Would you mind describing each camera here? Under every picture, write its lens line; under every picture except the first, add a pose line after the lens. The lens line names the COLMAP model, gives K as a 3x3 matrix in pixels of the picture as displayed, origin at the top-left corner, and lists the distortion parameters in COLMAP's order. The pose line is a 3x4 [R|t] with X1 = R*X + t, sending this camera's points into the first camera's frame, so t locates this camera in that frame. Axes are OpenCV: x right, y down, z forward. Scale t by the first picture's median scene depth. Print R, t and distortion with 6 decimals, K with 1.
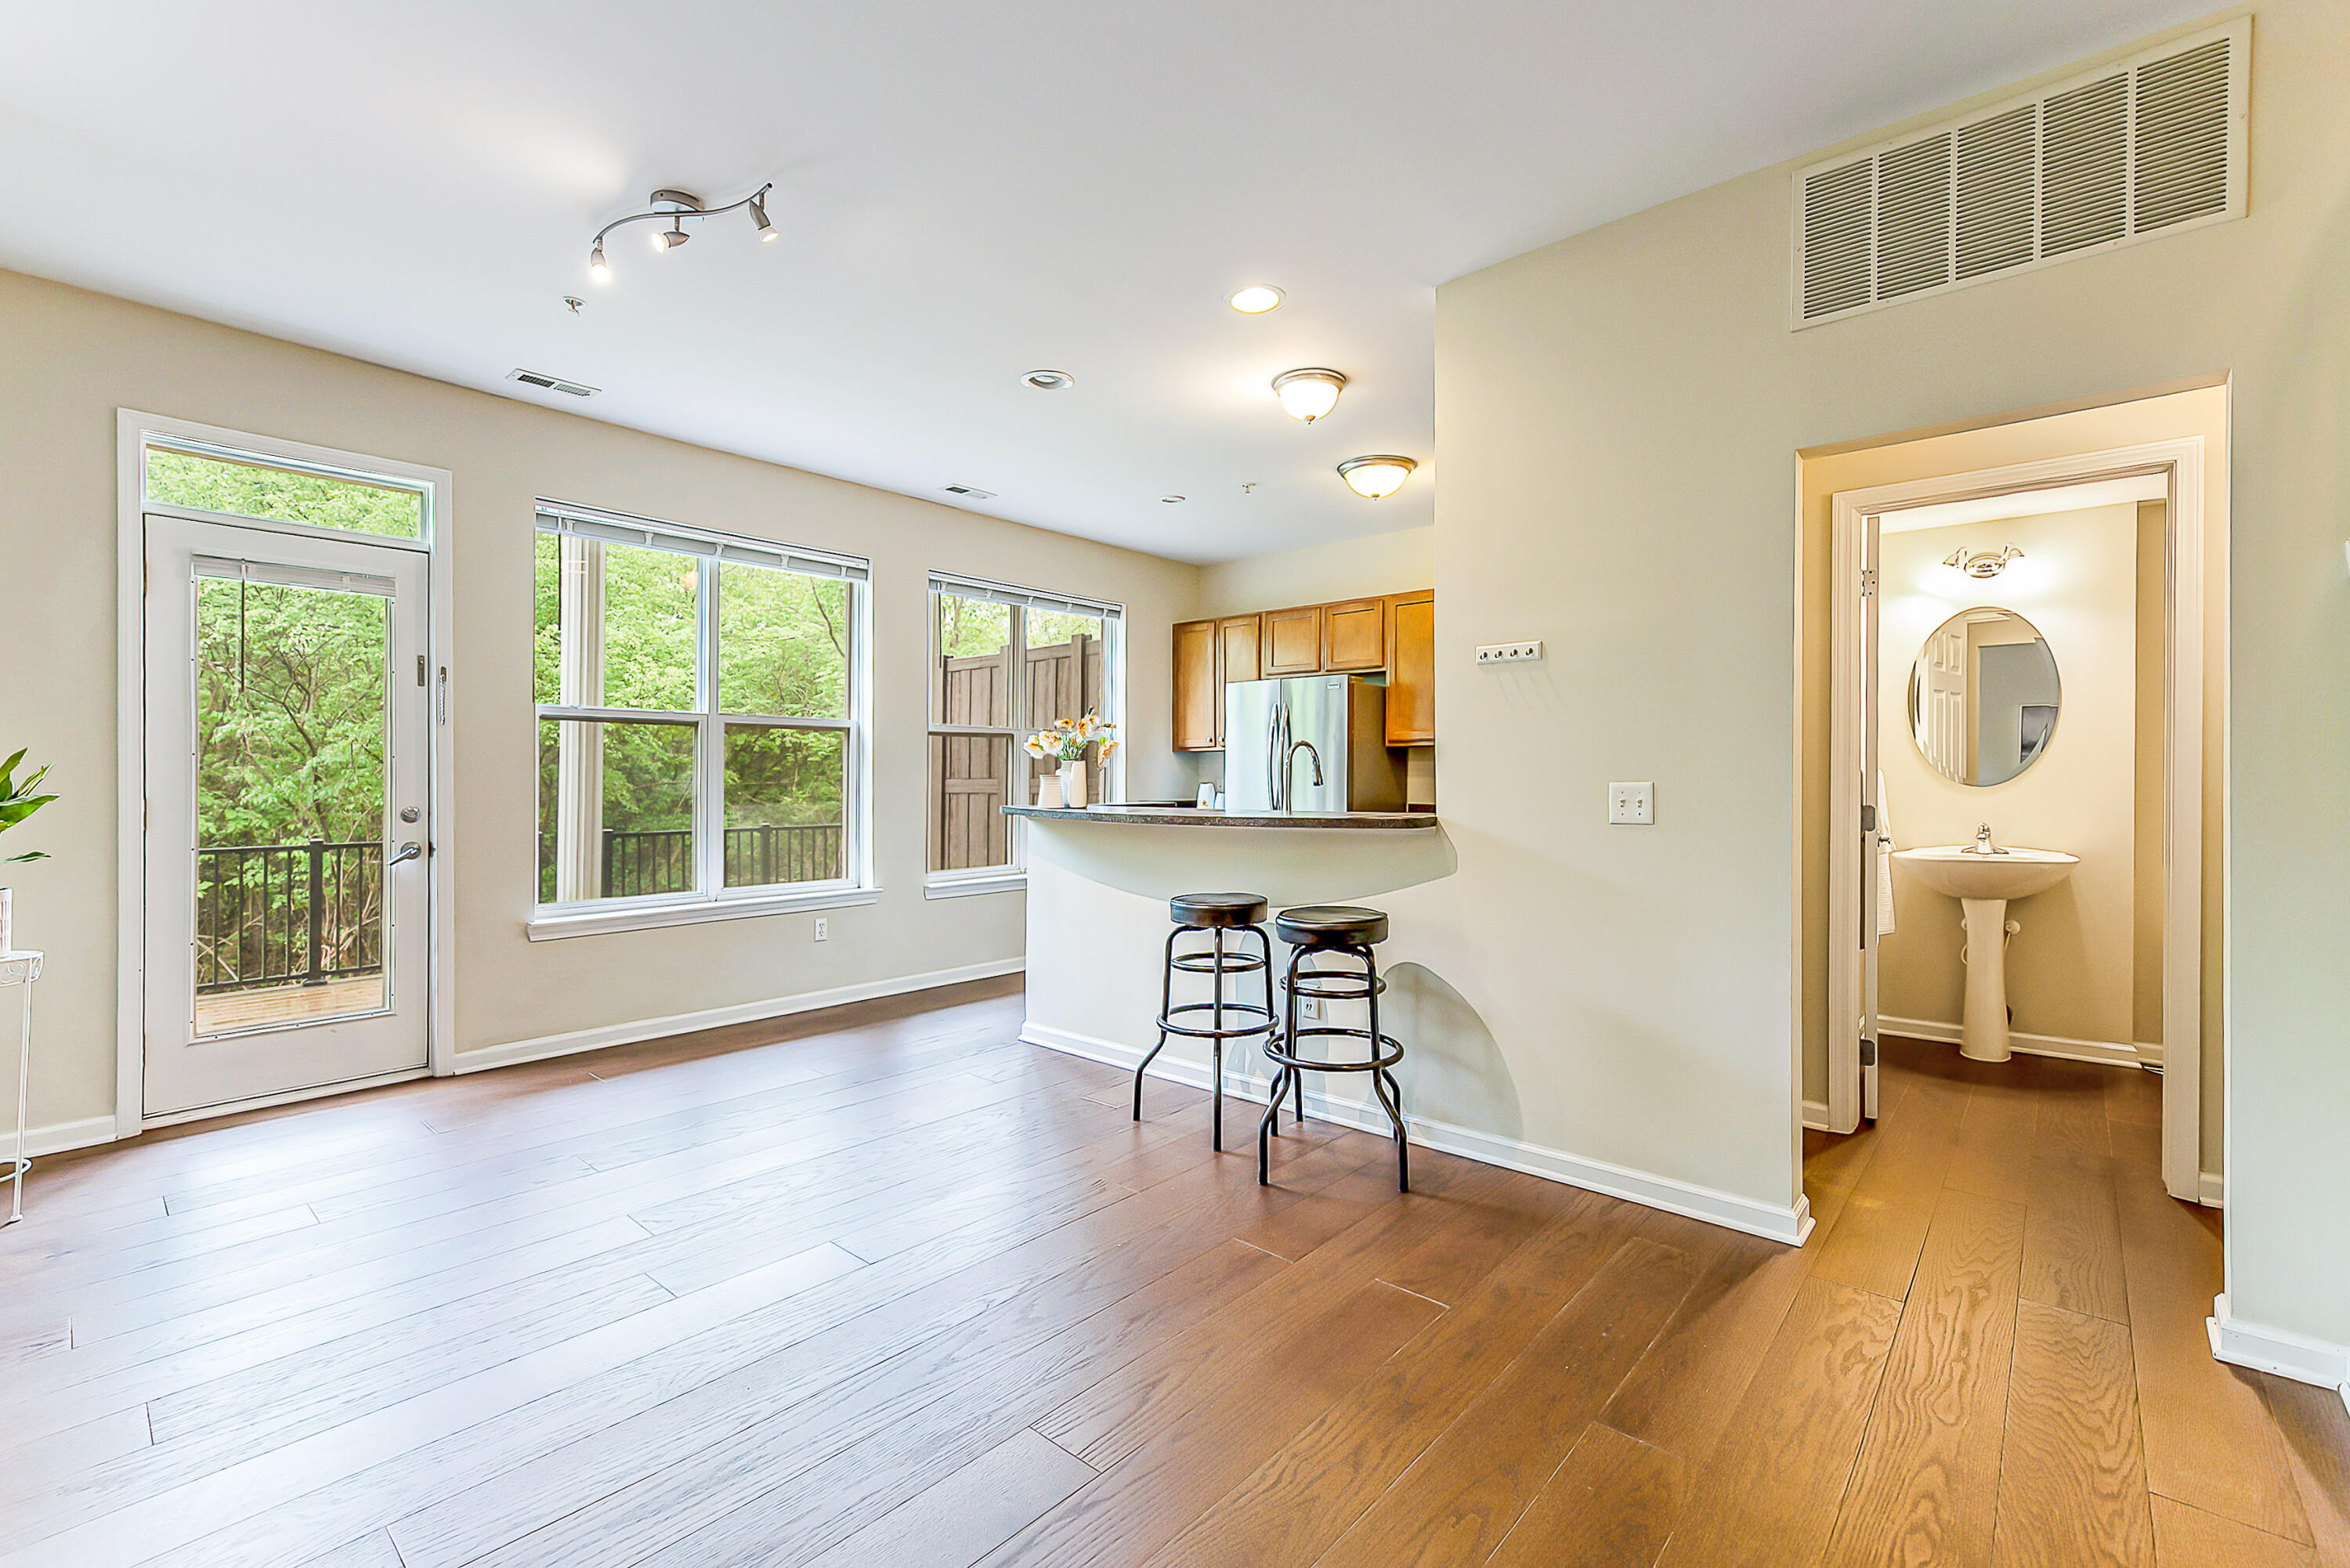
lens RADIAL K [[992.0, 0, 1162.4], [0, 992.0, 786.8], [0, 0, 1]] dist [-0.000479, -0.000392]
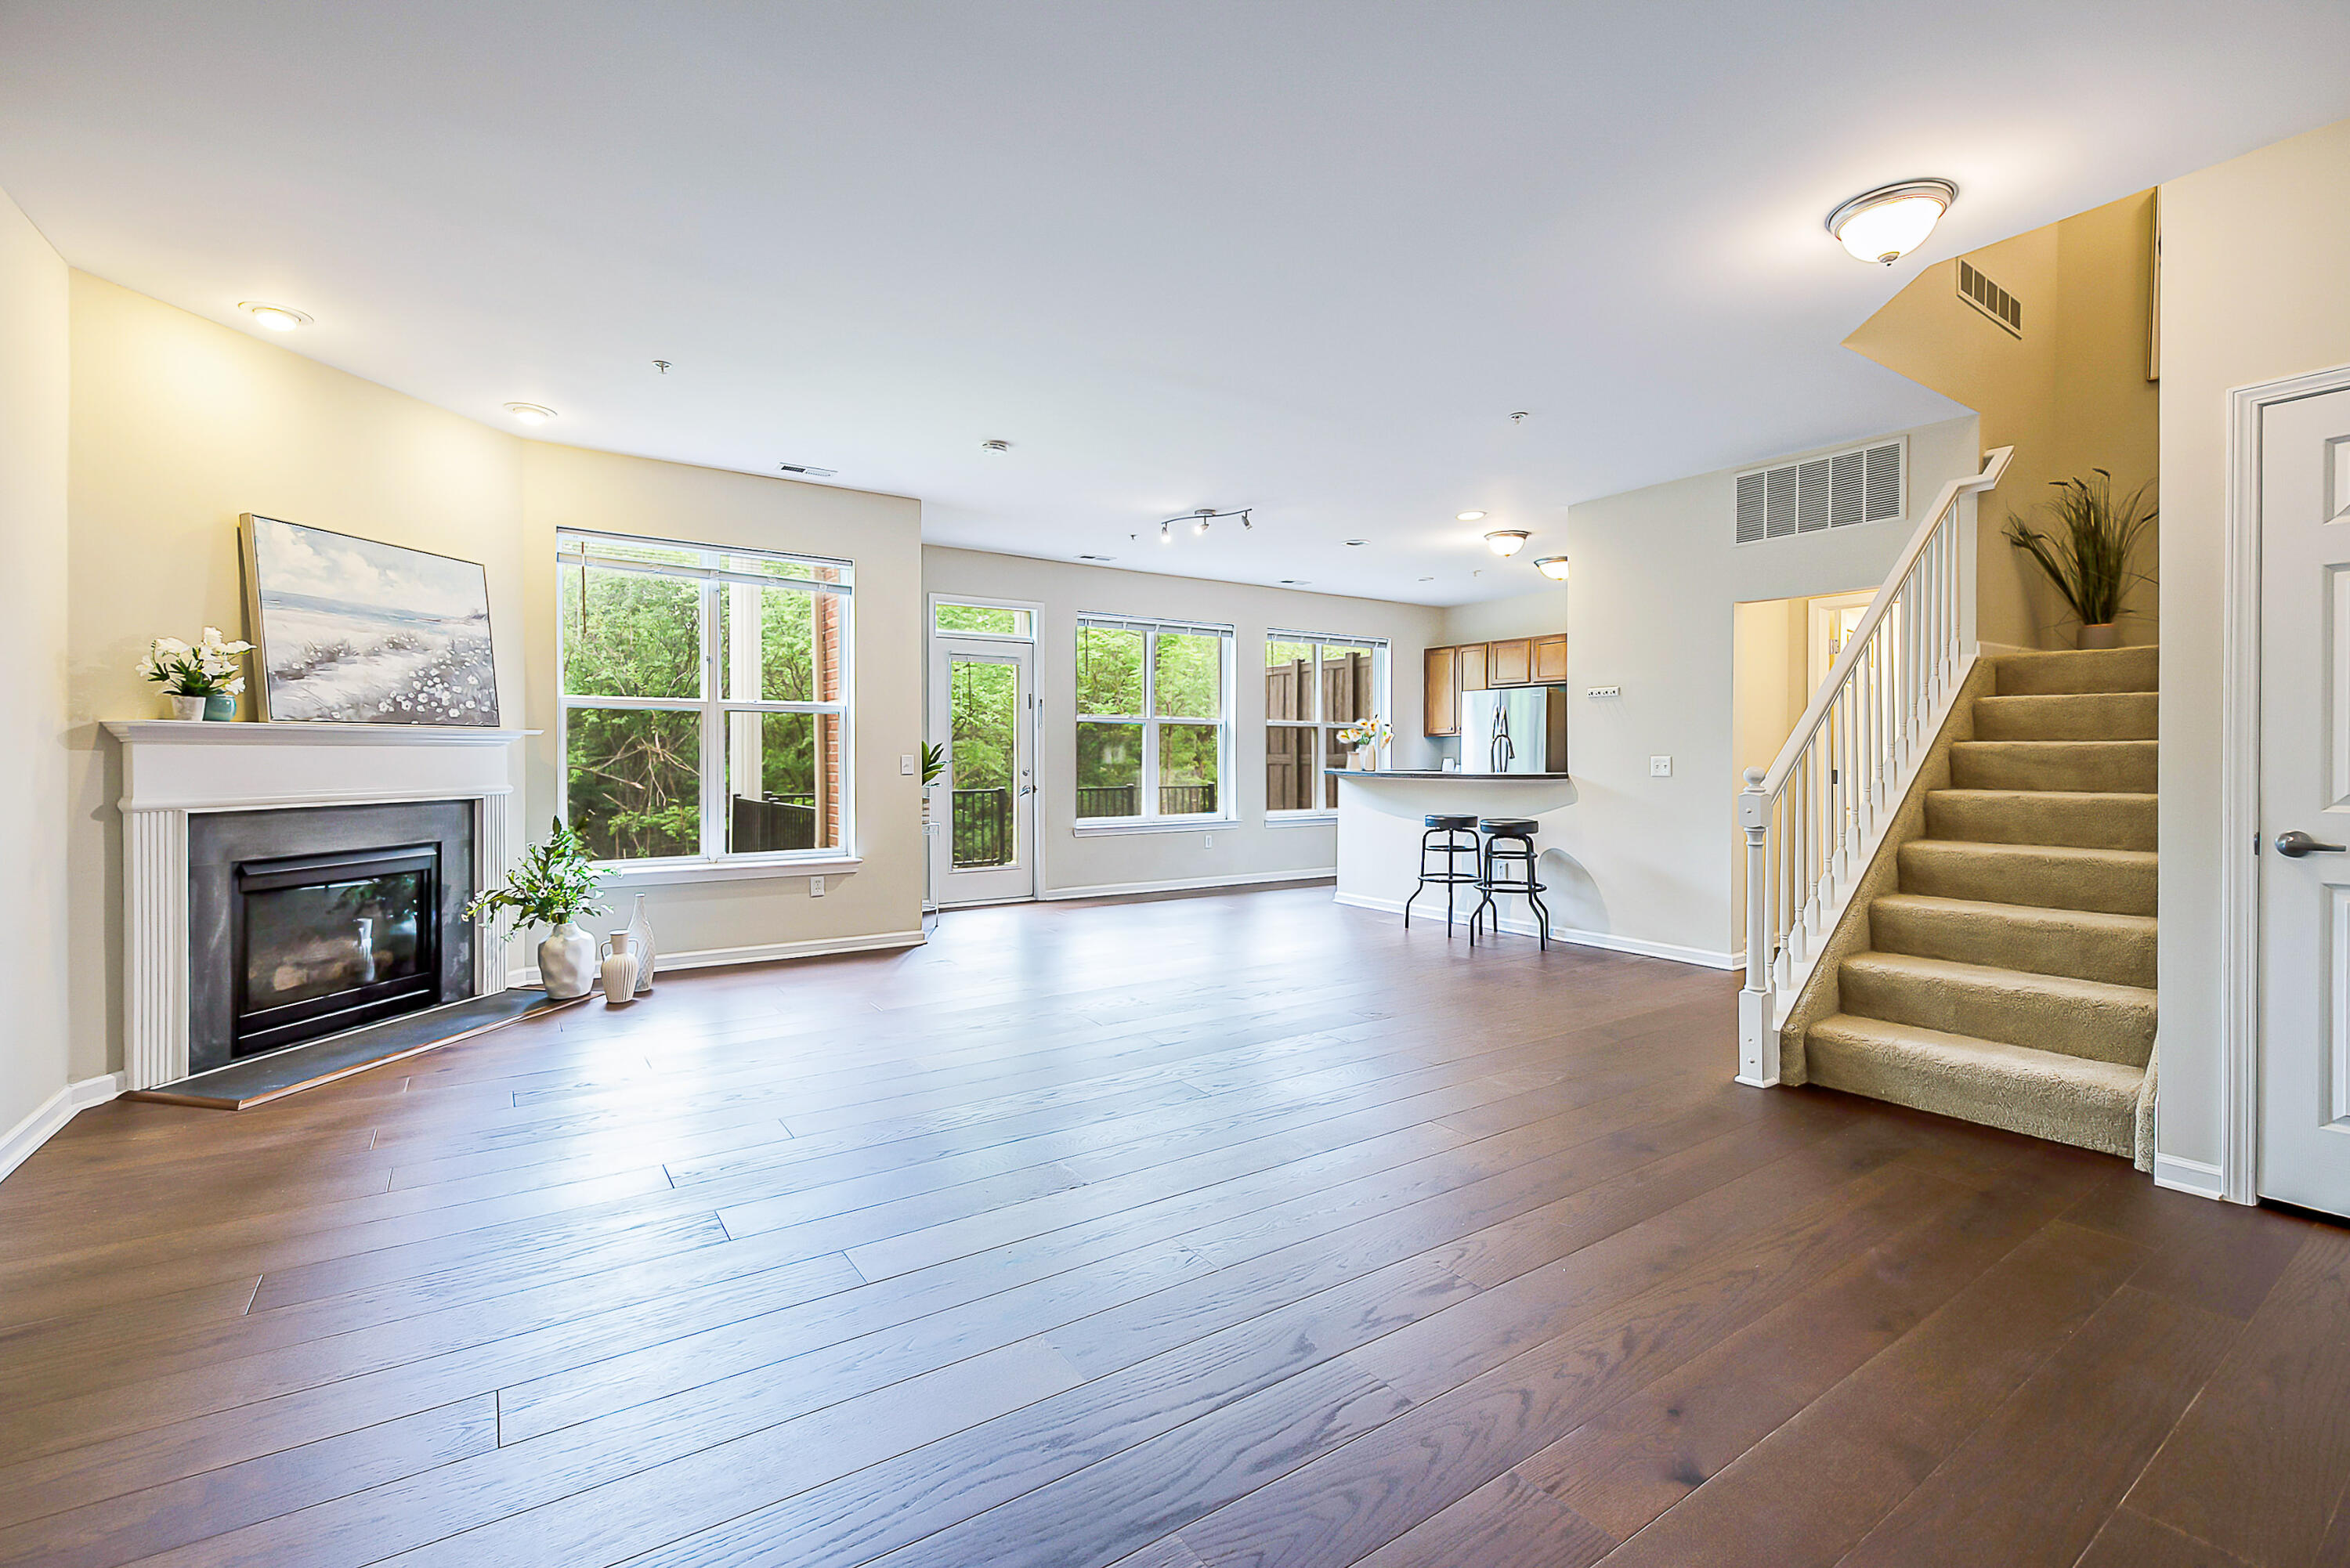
lens RADIAL K [[957.5, 0, 1078.2], [0, 957.5, 754.0], [0, 0, 1]] dist [-0.001226, -0.000210]
pose [[0.945150, -0.000115, -0.326636, -0.017209], [-0.002753, 0.999962, -0.008320, 0.006272], [0.326625, 0.008763, 0.945113, -0.812530]]
